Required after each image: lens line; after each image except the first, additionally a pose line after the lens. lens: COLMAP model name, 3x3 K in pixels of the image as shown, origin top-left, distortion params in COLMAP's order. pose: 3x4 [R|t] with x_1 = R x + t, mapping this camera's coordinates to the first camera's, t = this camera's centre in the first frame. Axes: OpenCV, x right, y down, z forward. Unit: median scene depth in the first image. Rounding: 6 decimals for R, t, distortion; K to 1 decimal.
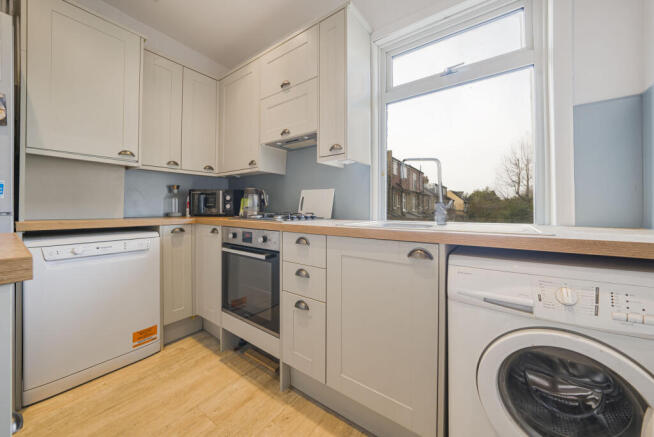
lens RADIAL K [[235.9, 0, 328.3], [0, 235.9, 215.2], [0, 0, 1]] dist [-0.011161, -0.000101]
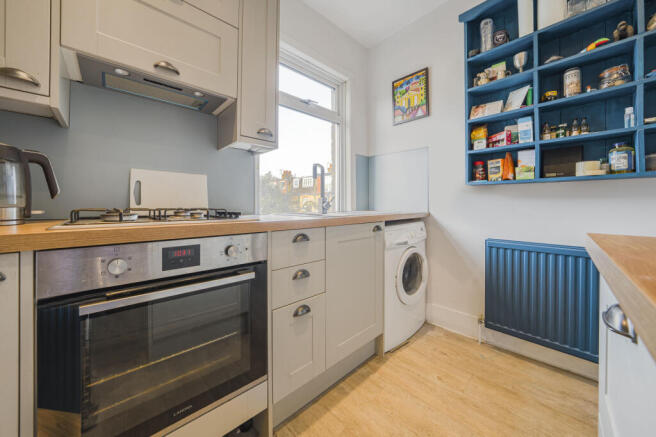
lens RADIAL K [[232.6, 0, 327.2], [0, 232.6, 211.1], [0, 0, 1]] dist [-0.008745, 0.000124]
pose [[0.197512, -0.033699, 0.979721, -0.916587], [0.026620, 0.999225, 0.029003, -0.014008], [-0.979939, 0.020352, 0.198256, 0.712189]]
